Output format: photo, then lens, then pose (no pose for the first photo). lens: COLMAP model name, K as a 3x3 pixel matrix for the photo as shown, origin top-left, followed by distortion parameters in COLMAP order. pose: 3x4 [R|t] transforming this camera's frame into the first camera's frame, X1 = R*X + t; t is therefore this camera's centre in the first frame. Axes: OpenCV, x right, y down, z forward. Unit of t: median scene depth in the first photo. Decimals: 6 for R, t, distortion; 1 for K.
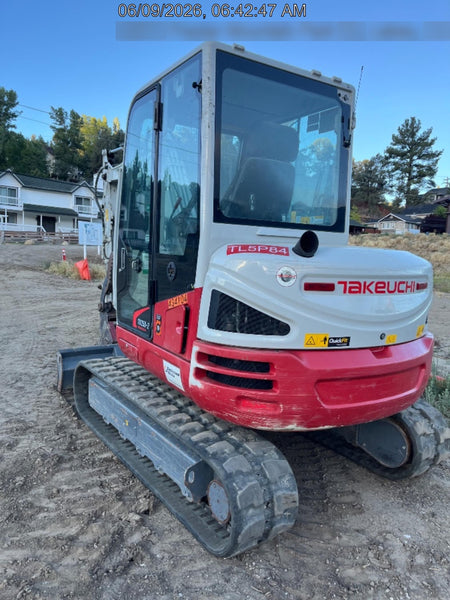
lens RADIAL K [[452.2, 0, 226.7], [0, 452.2, 297.4], [0, 0, 1]] dist [0.013773, -0.010535]
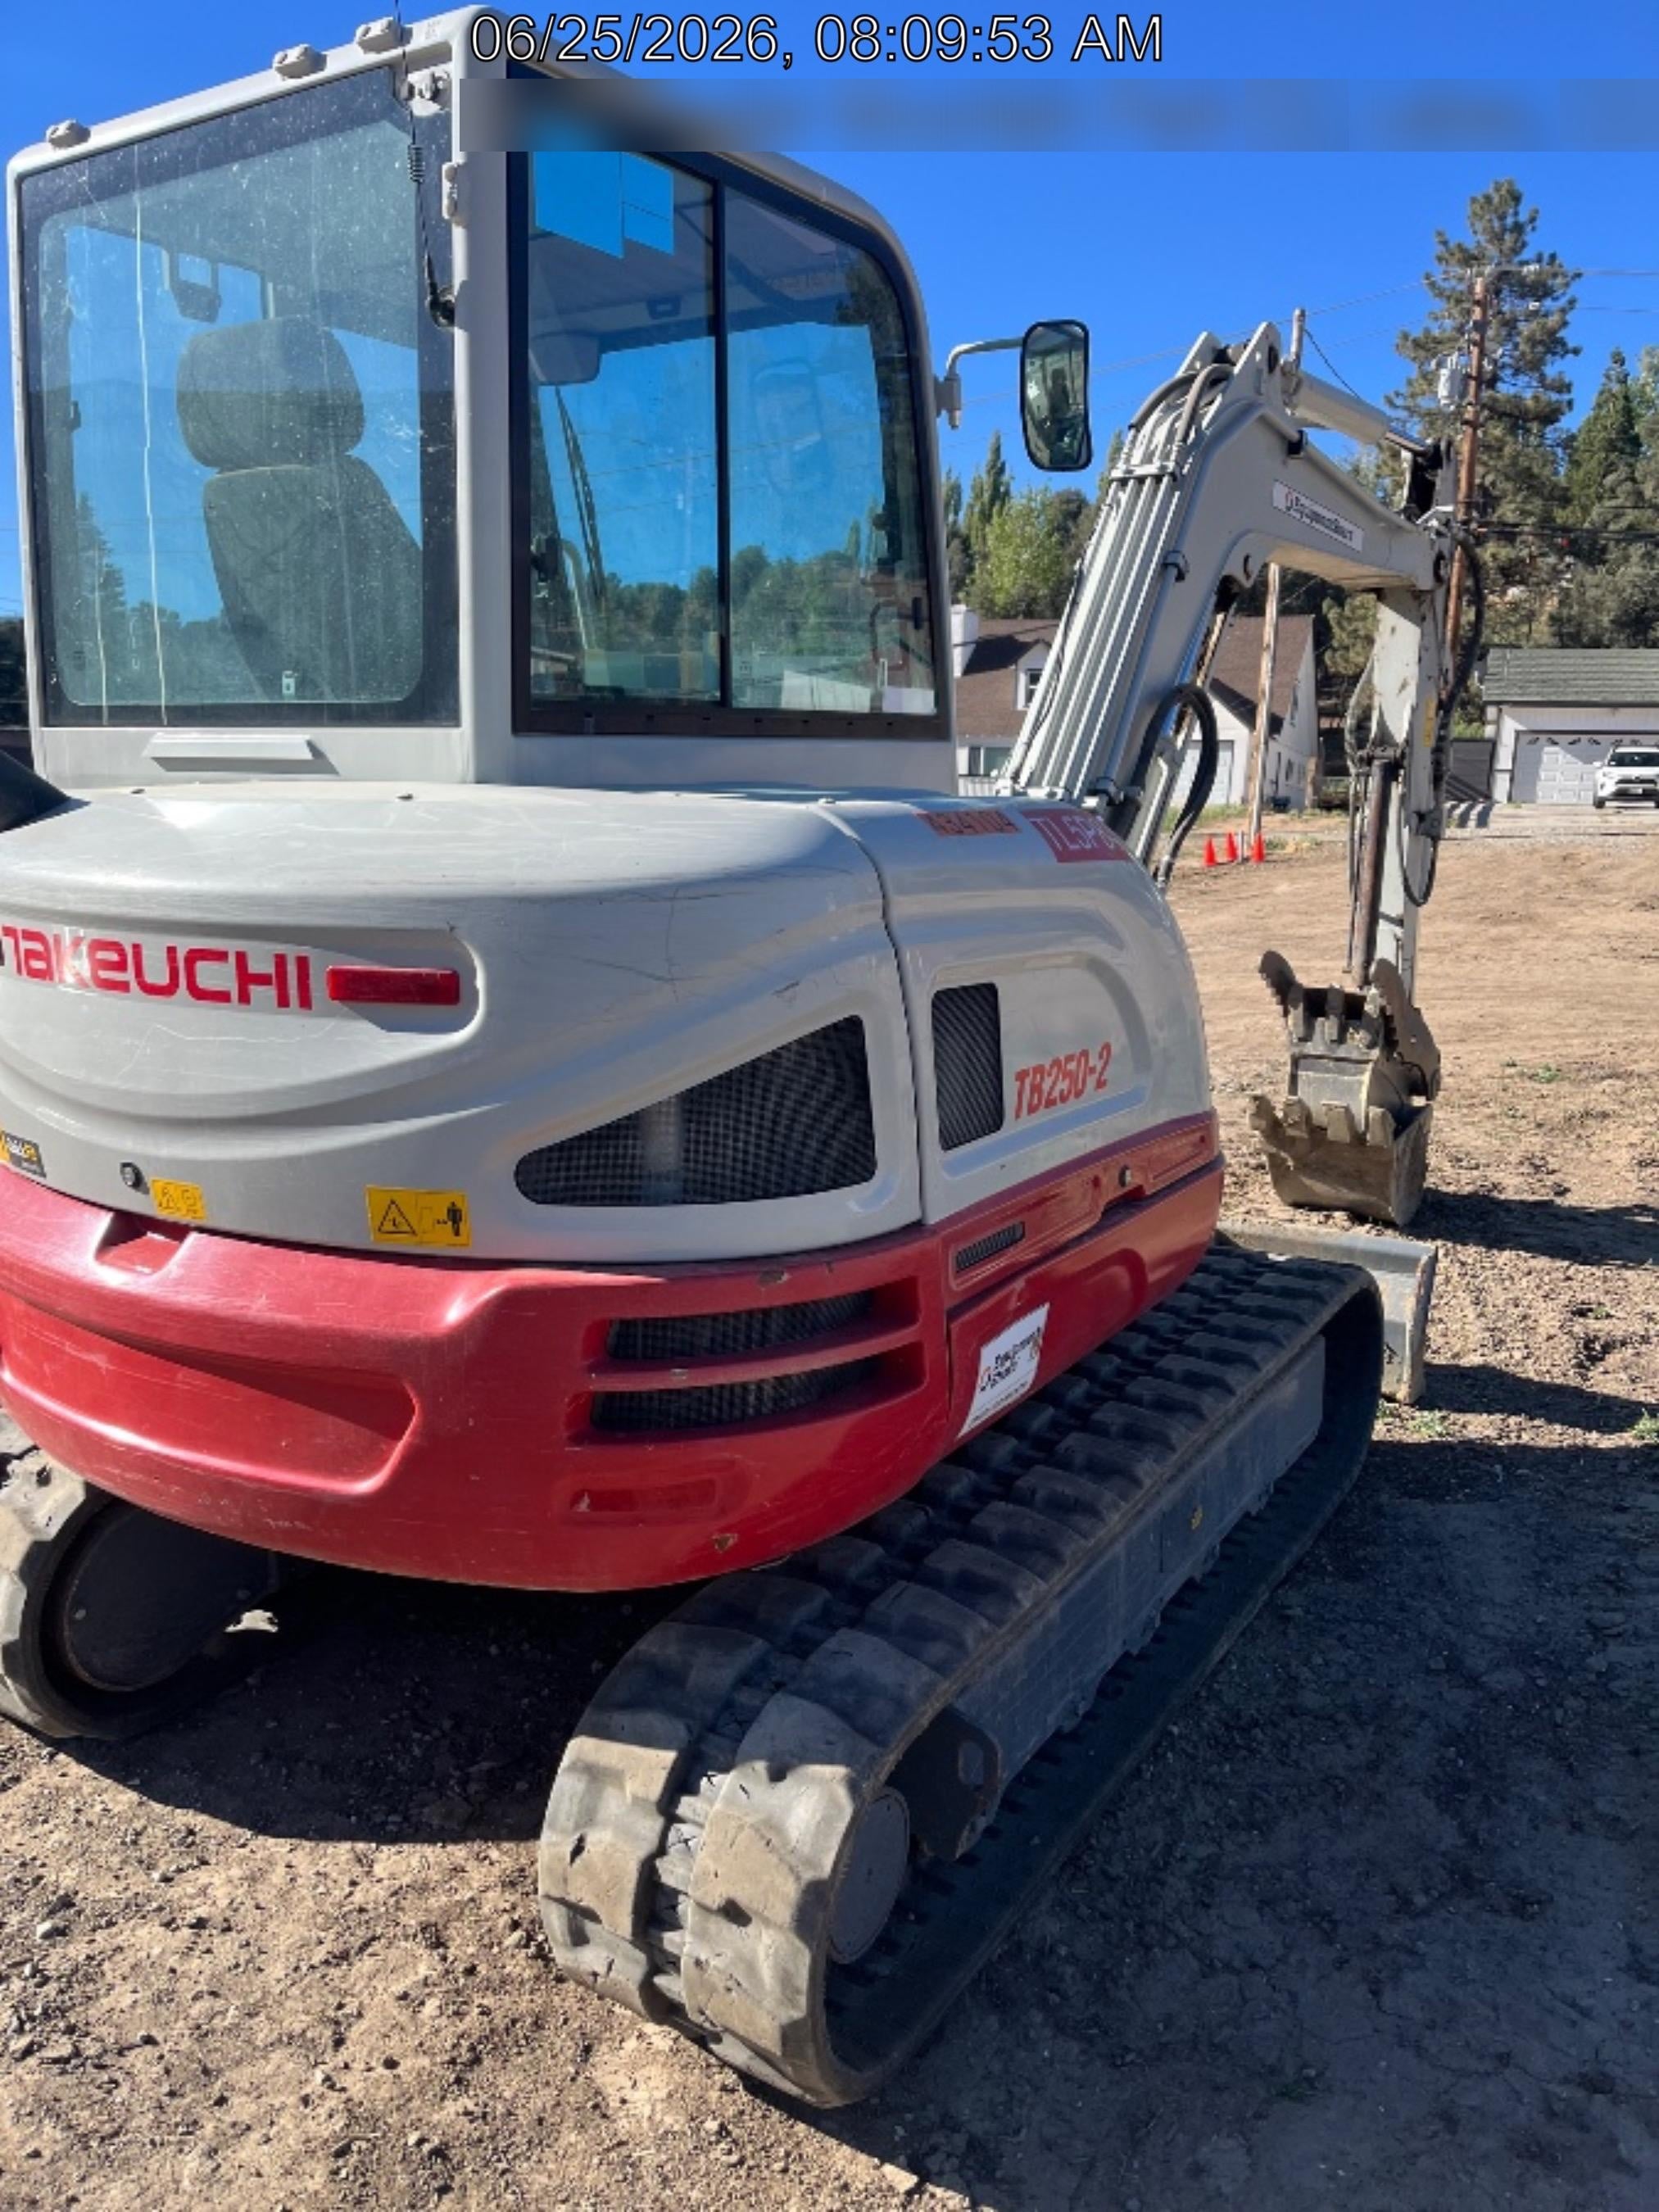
lens RADIAL K [[1626.4, 0, 832.8], [0, 1626.4, 1123.7], [0, 0, 1]] dist [-0.012211, -0.004949]
pose [[0.472797, 0.153256, -0.867742, 1.276816], [-0.085618, 0.988090, 0.127861, -0.081686], [0.877002, 0.013842, 0.480287, 0.941027]]
